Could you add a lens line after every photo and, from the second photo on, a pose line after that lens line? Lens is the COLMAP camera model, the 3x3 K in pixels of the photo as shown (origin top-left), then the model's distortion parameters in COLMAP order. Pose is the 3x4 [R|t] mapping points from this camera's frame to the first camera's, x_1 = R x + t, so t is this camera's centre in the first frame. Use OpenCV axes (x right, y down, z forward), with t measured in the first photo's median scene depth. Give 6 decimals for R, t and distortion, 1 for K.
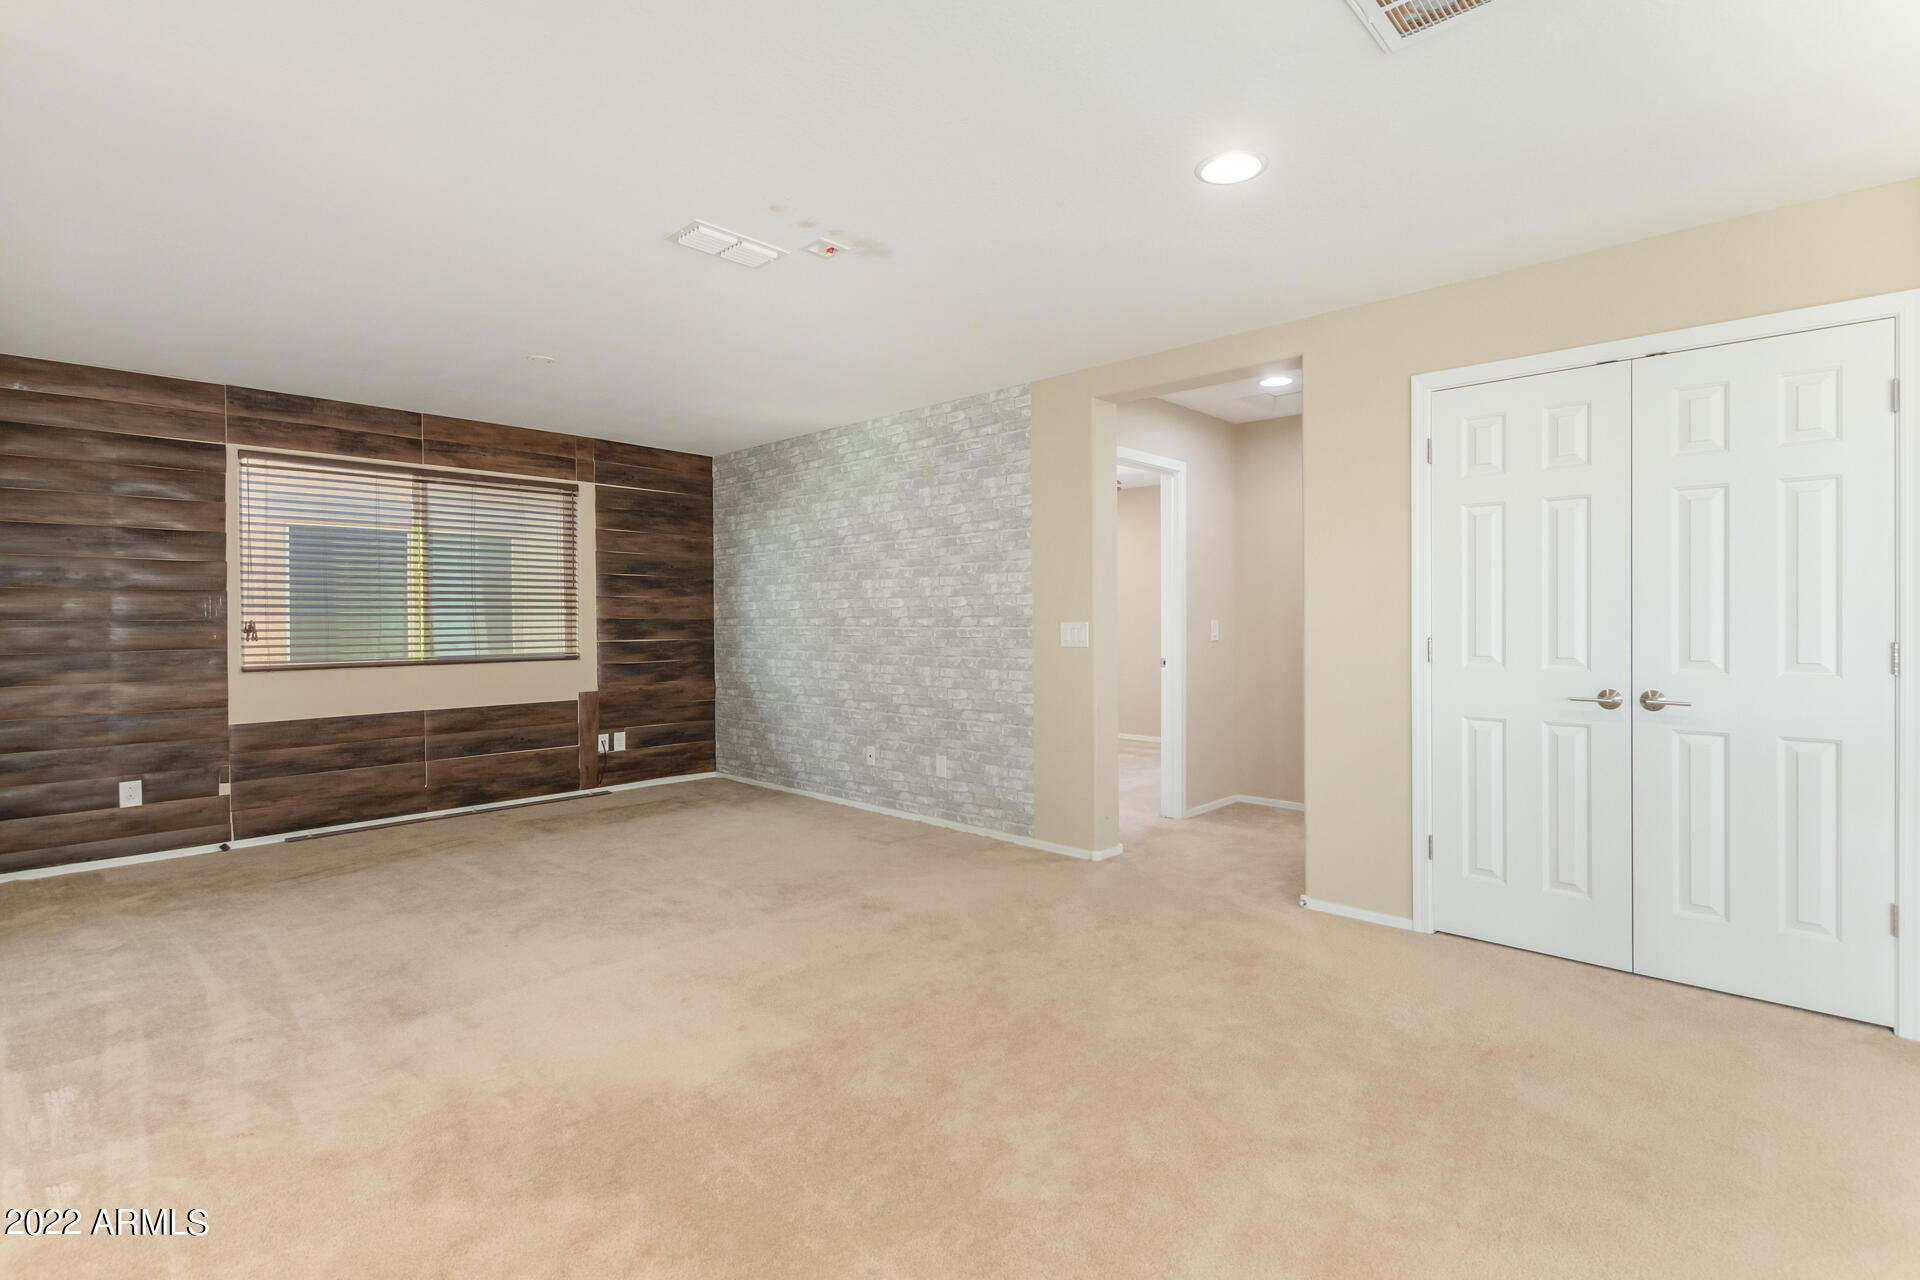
lens RADIAL K [[886.9, 0, 980.7], [0, 886.9, 623.9], [0, 0, 1]] dist [0.003716, -0.000072]
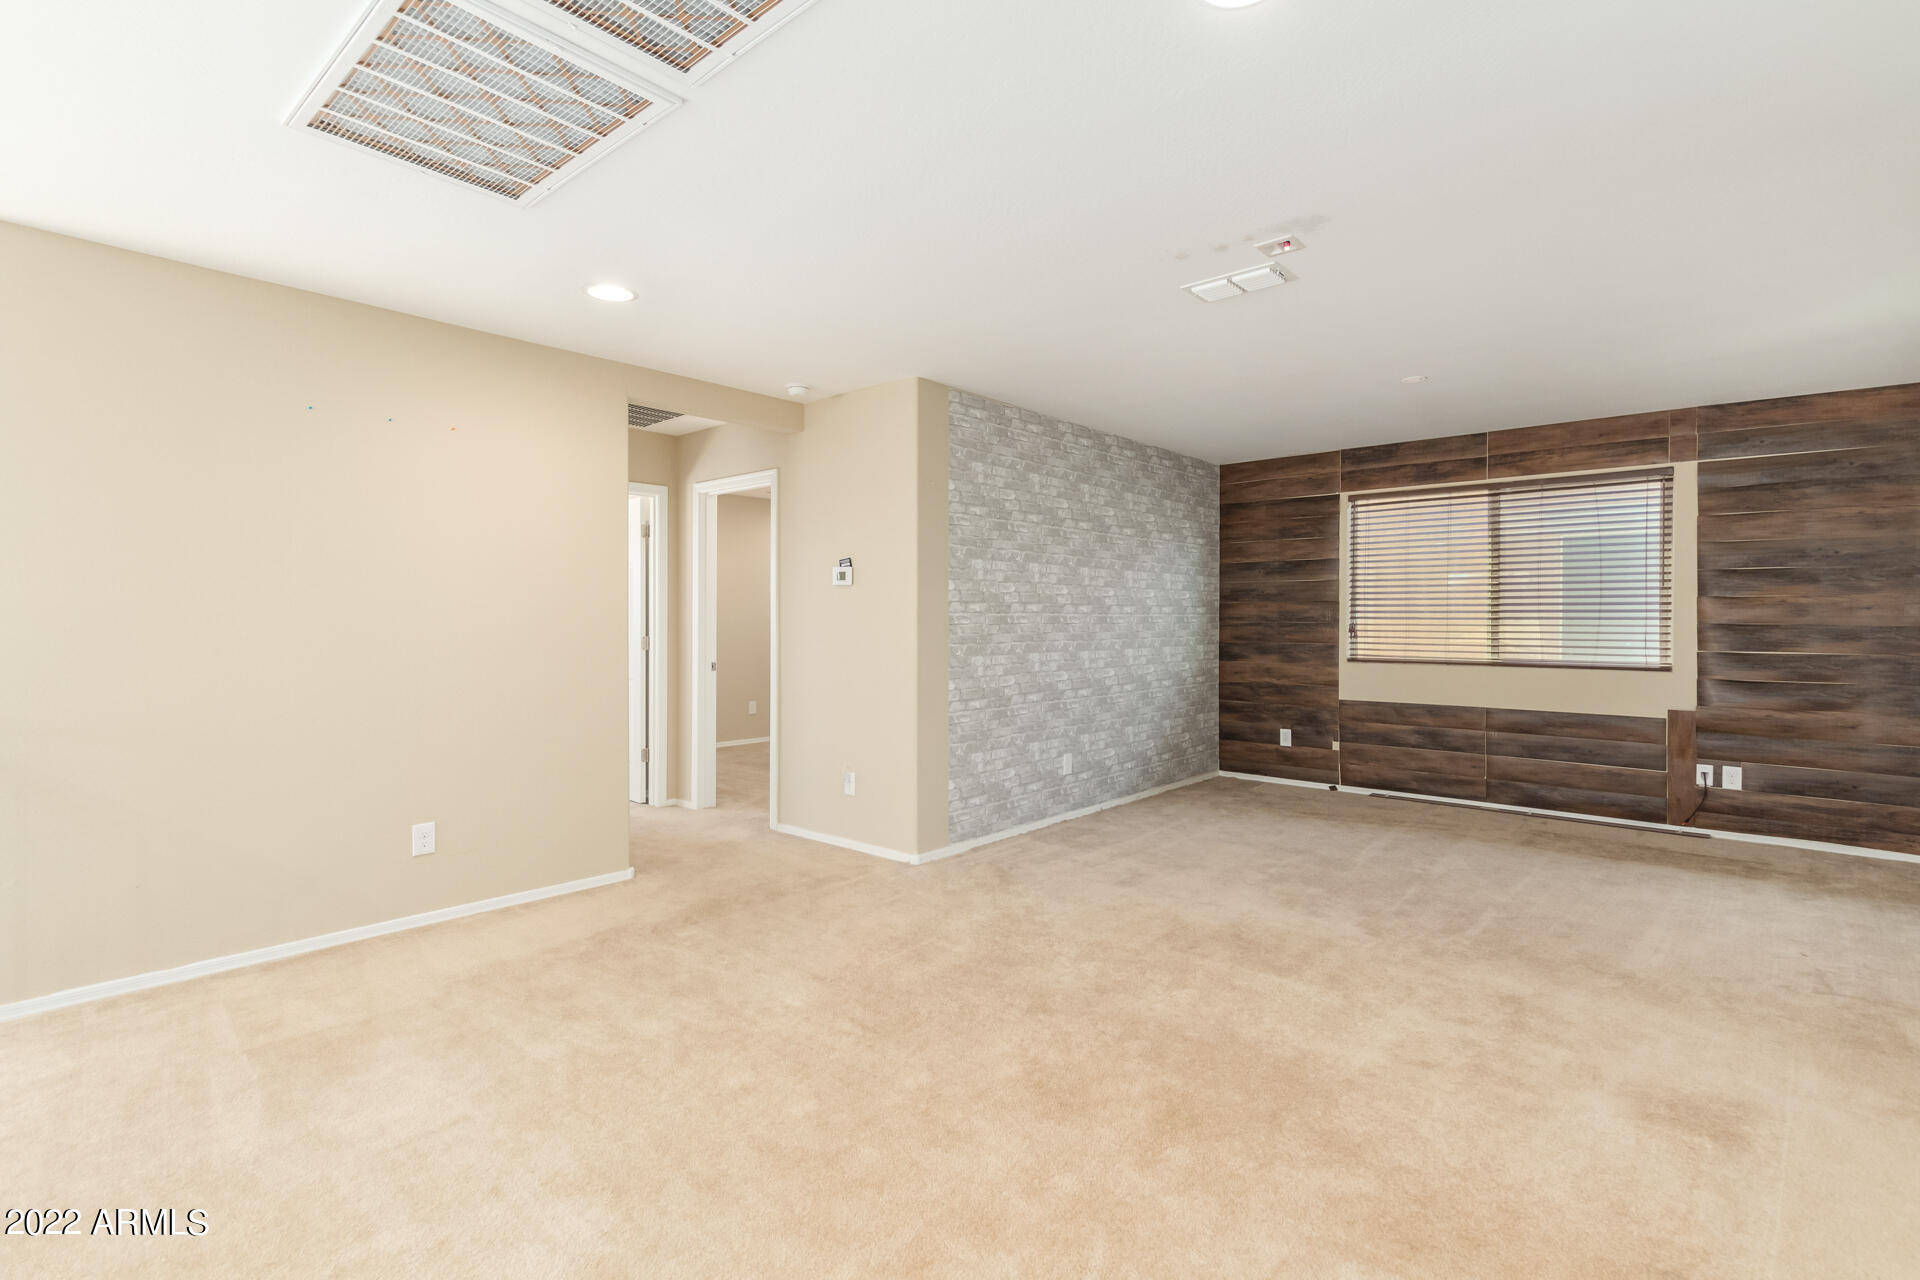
lens RADIAL K [[886.9, 0, 978.5], [0, 886.9, 626.5], [0, 0, 1]] dist [0.003716, -0.000072]
pose [[0.039831, 0.011073, -0.999145, 0.376376], [-0.010244, 0.999891, 0.010673, -0.005450], [0.999154, 0.009810, 0.039940, 0.300928]]
